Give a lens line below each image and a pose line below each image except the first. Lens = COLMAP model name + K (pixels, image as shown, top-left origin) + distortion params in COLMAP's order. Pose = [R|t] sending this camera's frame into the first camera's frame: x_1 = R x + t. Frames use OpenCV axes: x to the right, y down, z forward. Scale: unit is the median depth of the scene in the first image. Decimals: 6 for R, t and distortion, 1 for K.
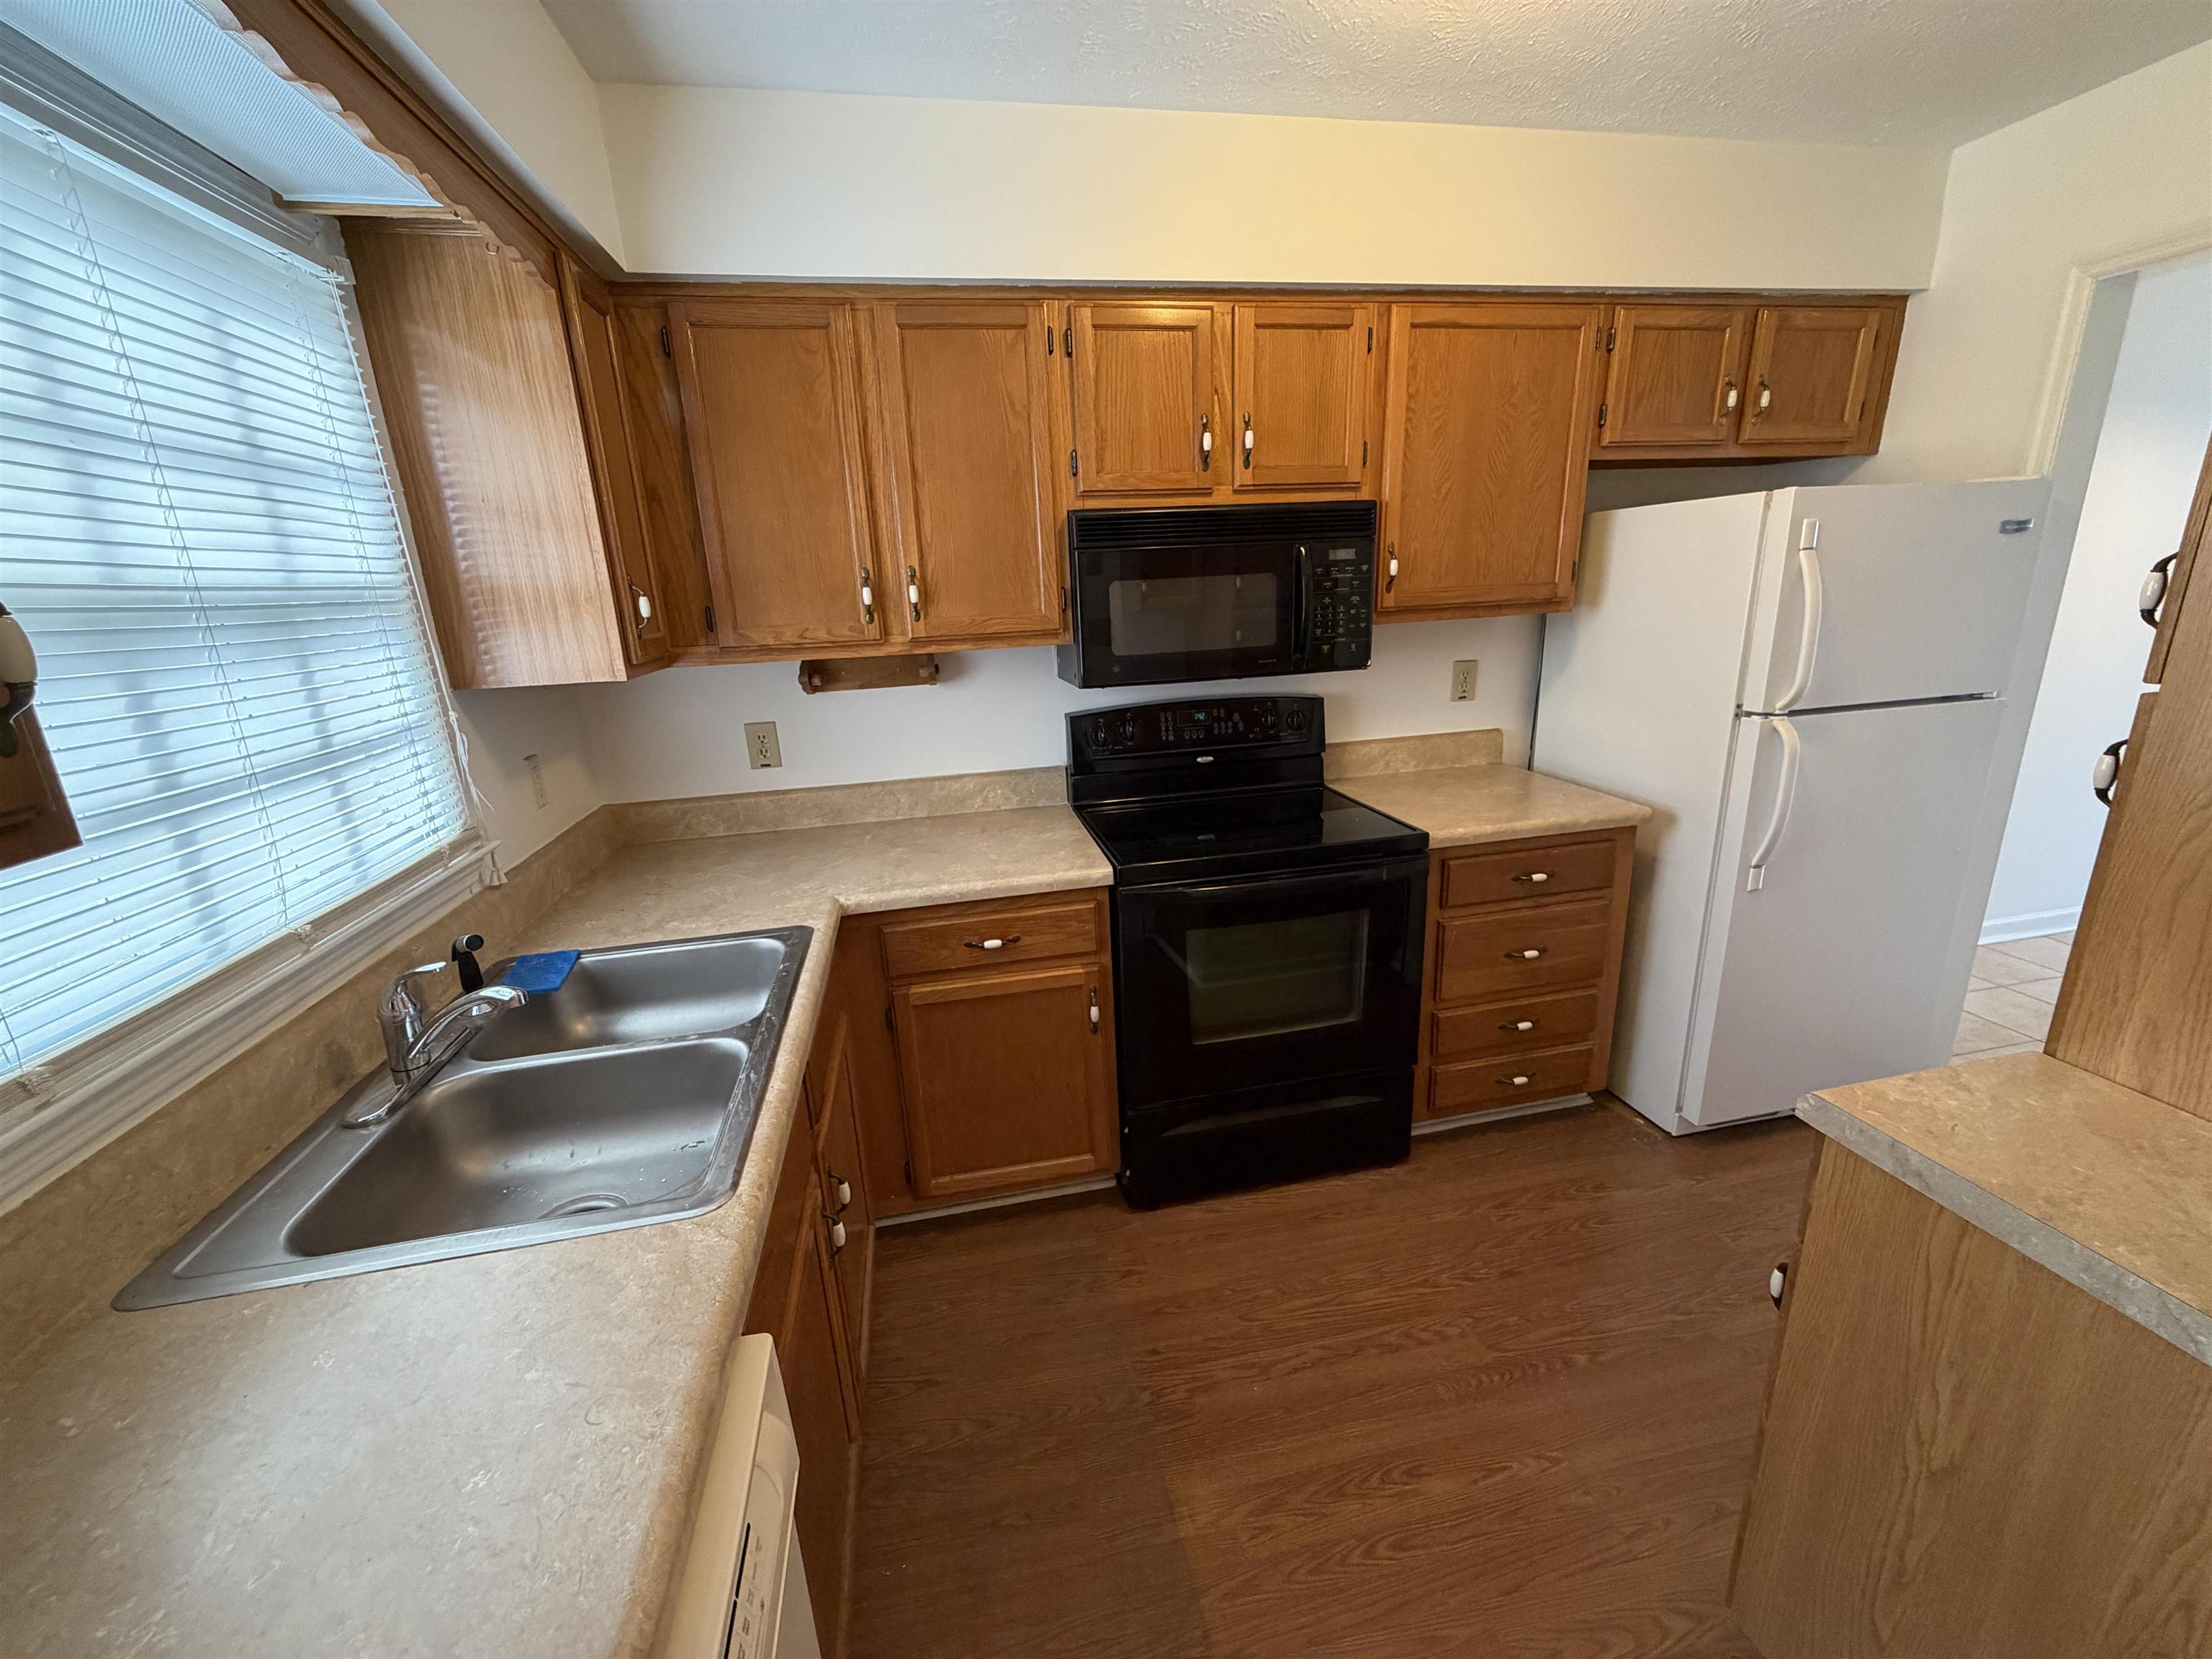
lens RADIAL K [[878.0, 0, 1106.0], [0, 878.0, 829.5], [0, 0, 1]] dist [0.000802, -0.000186]
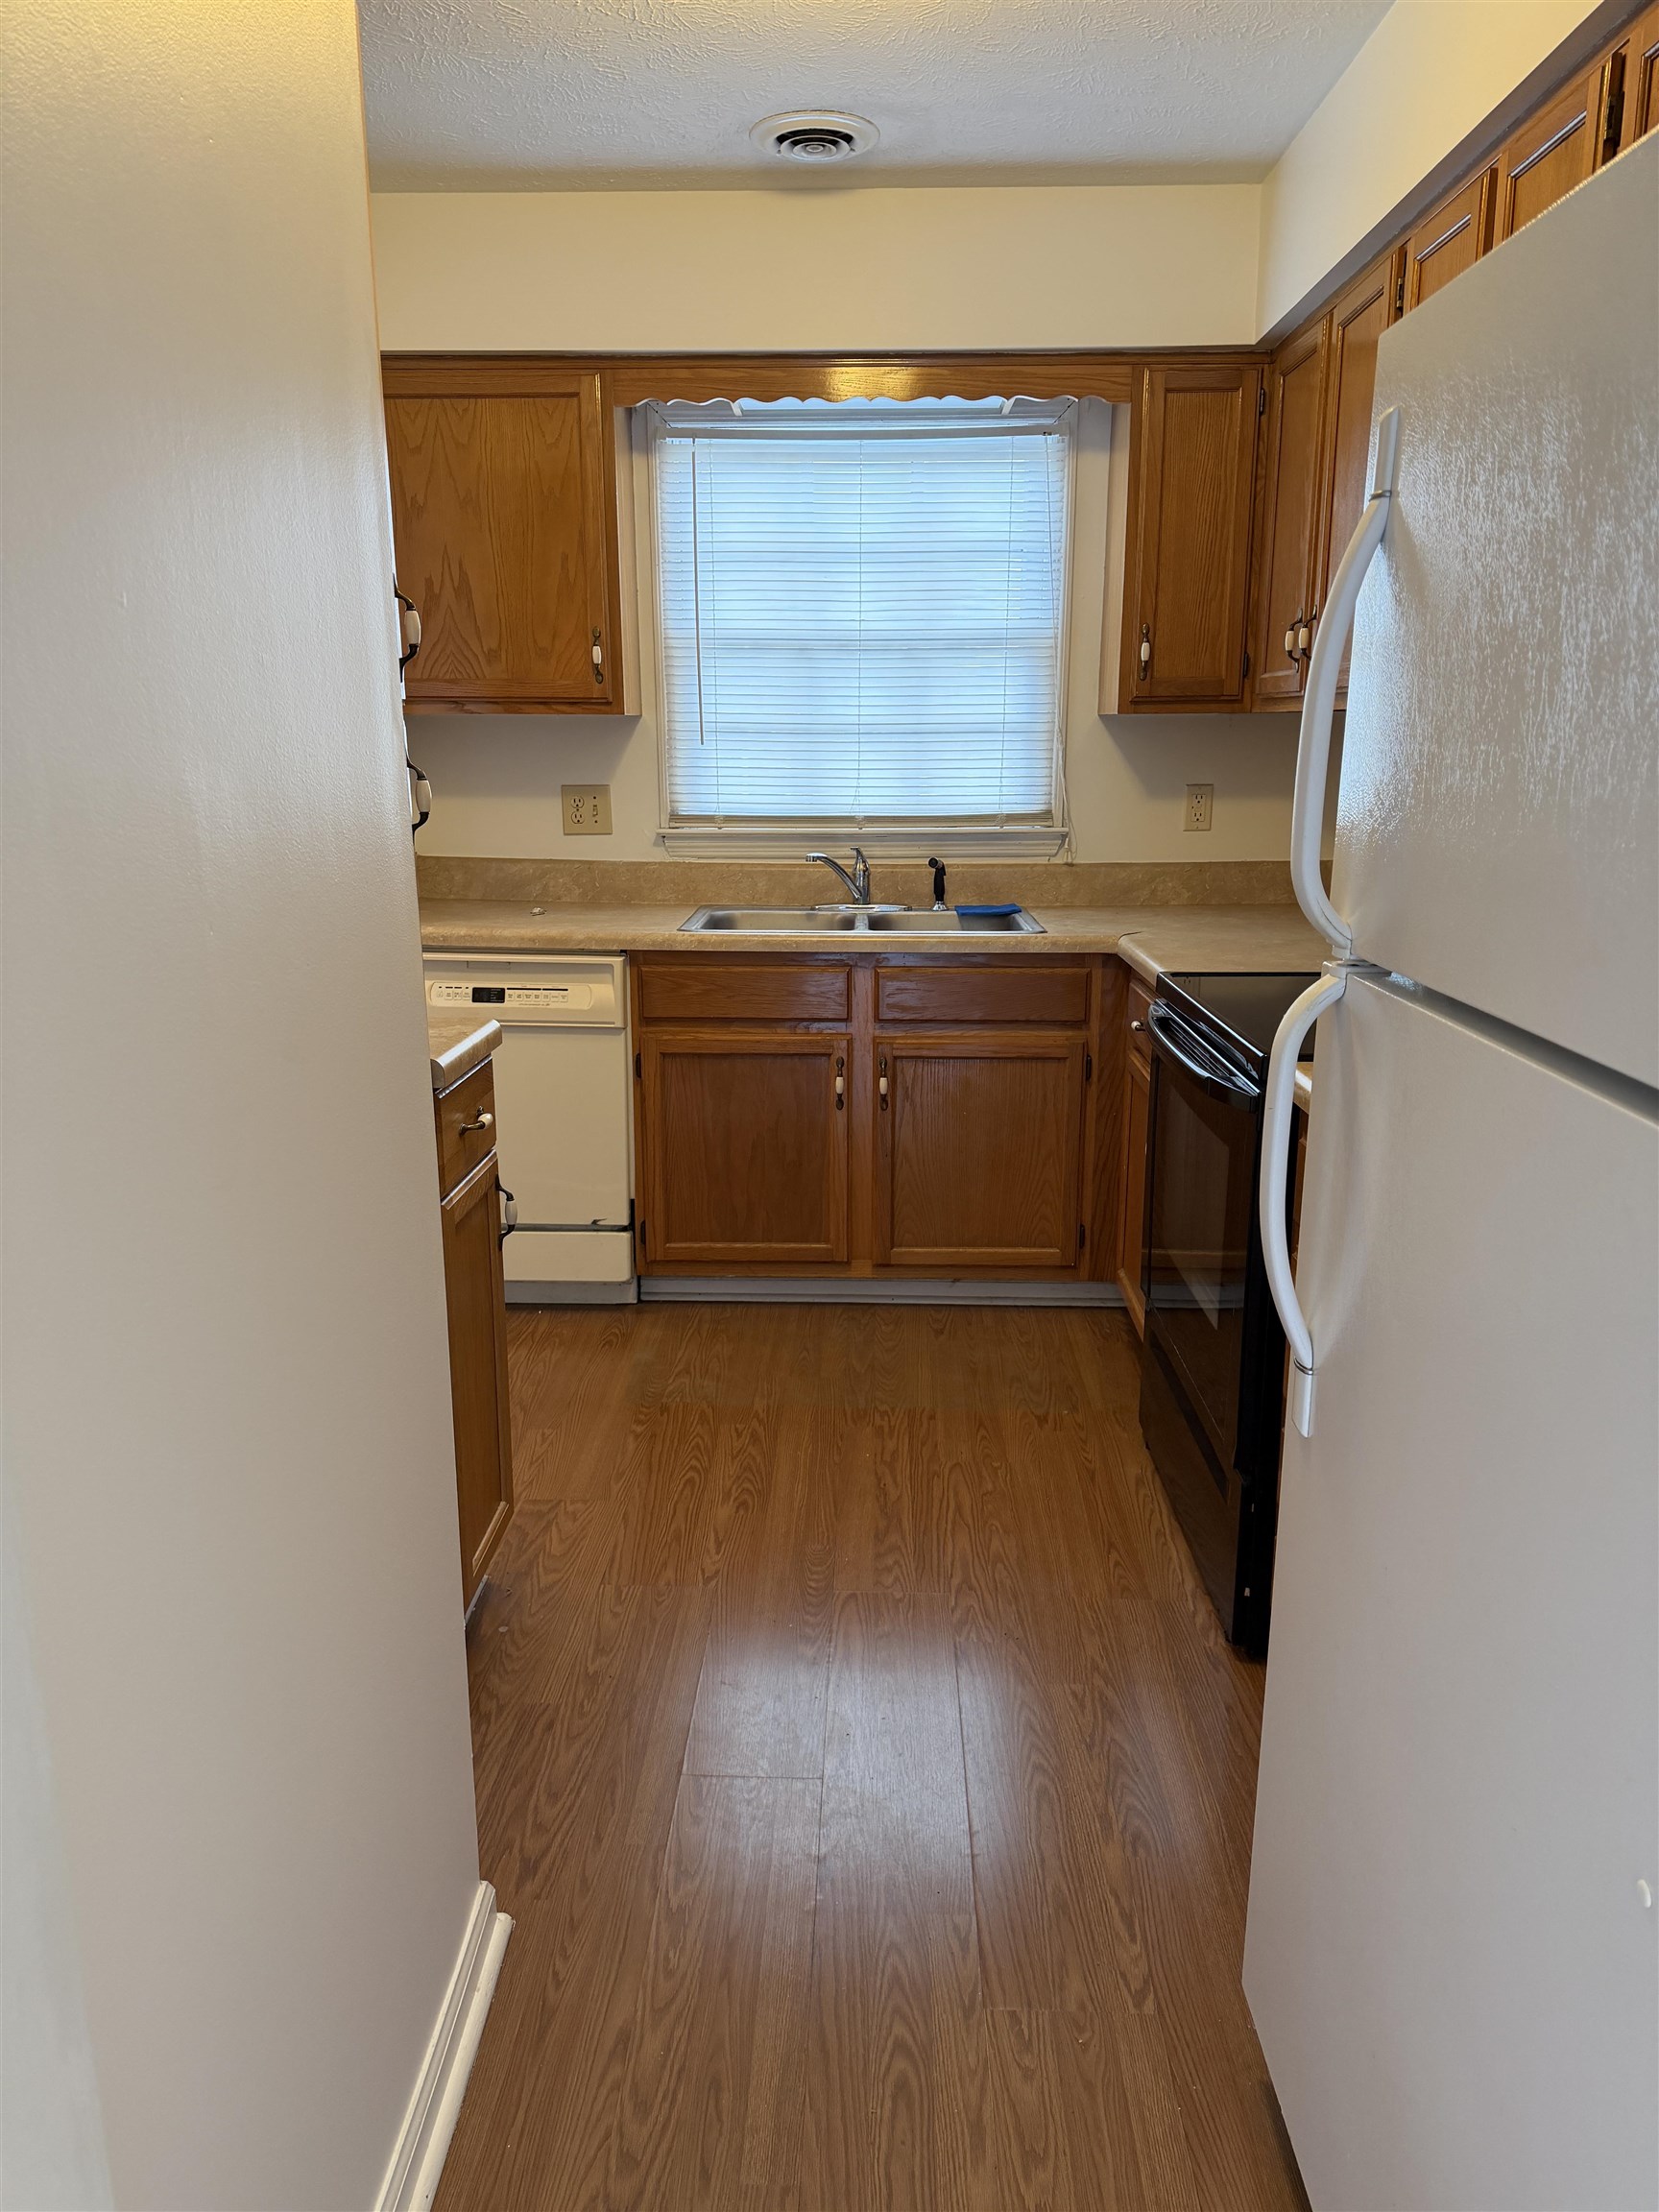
lens RADIAL K [[1548.0, 0, 829.5], [0, 1548.0, 1106.0], [0, 0, 1]] dist [0.215457, -0.435346]
pose [[-0.217278, 0.276693, -0.936072, 1.942890], [-0.257904, 0.908630, 0.328446, -0.321469], [0.941422, 0.312781, -0.126065, 1.200782]]
